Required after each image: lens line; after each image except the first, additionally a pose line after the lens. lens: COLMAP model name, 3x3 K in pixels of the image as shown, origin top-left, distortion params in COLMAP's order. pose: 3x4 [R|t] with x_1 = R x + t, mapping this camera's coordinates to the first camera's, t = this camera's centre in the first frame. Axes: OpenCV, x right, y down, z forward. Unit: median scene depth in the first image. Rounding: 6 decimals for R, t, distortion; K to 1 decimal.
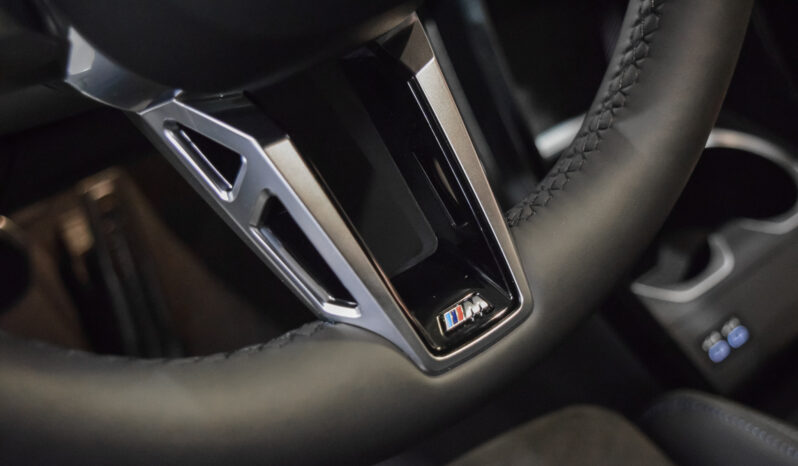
lens RADIAL K [[1169.1, 0, 399.0], [0, 1169.1, 233.0], [0, 0, 1]] dist [-0.200978, 0.007985]
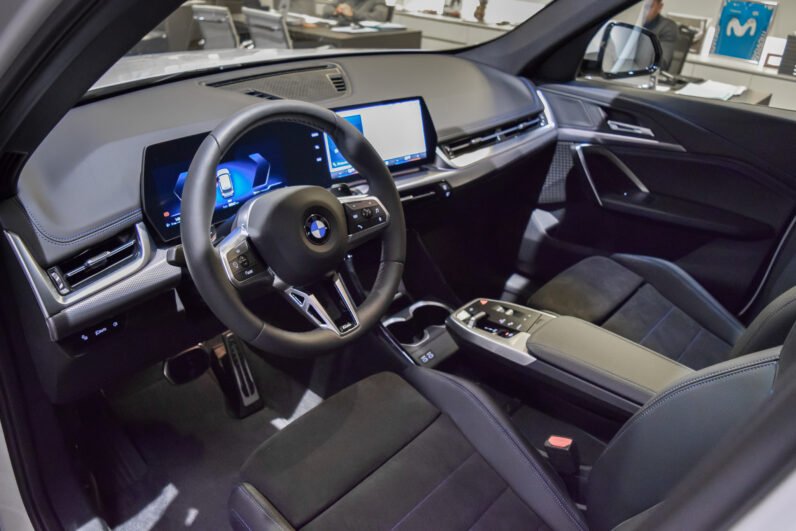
lens RADIAL K [[624.5, 0, 393.1], [0, 624.5, 265.4], [0, 0, 1]] dist [-0.086459, 0.011170]
pose [[0.993700, -0.039336, 0.104945, -0.020161], [0.058736, 0.980273, -0.188722, 0.327921], [-0.095451, 0.193697, 0.976407, -1.749608]]
